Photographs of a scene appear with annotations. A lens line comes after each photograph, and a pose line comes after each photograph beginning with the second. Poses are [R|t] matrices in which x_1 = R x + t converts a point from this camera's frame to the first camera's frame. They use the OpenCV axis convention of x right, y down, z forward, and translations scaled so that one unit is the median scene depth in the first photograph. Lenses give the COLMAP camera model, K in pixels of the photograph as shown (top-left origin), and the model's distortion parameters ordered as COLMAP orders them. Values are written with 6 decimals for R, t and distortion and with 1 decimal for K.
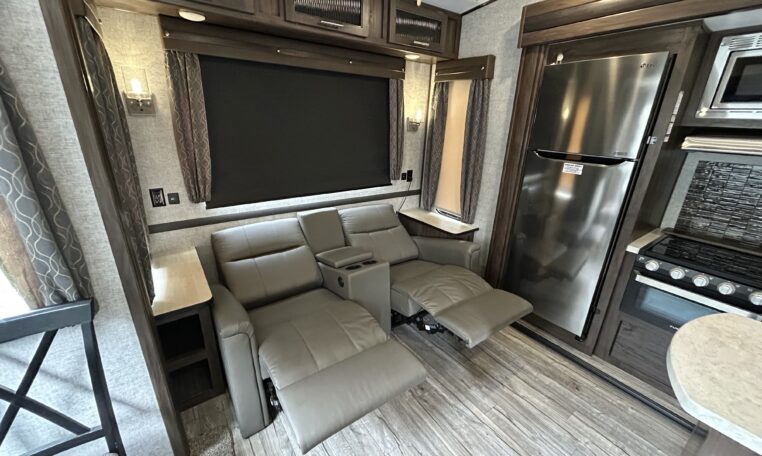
lens RADIAL K [[303.4, 0, 386.6], [0, 303.4, 223.1], [0, 0, 1]] dist [0.002032, -0.003551]
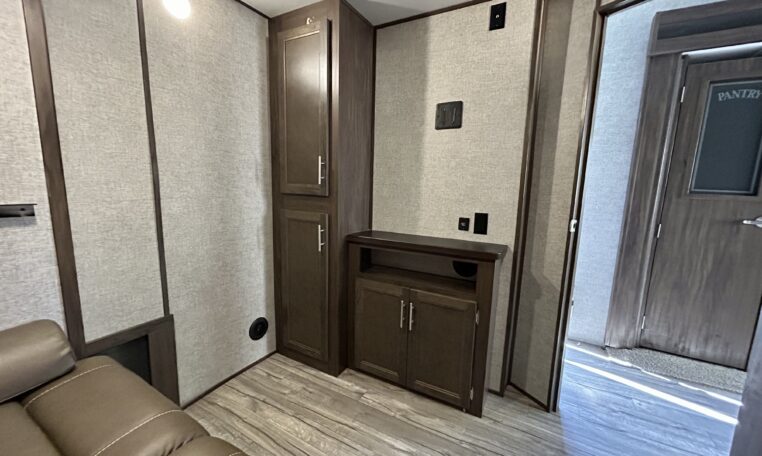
lens RADIAL K [[303.4, 0, 380.6], [0, 303.4, 227.9], [0, 0, 1]] dist [0.002032, -0.003551]
pose [[-0.906651, 0.011465, -0.421727, 0.428740], [-0.188945, 0.882738, 0.430202, -0.332974], [0.377207, 0.469726, -0.798169, 1.541170]]
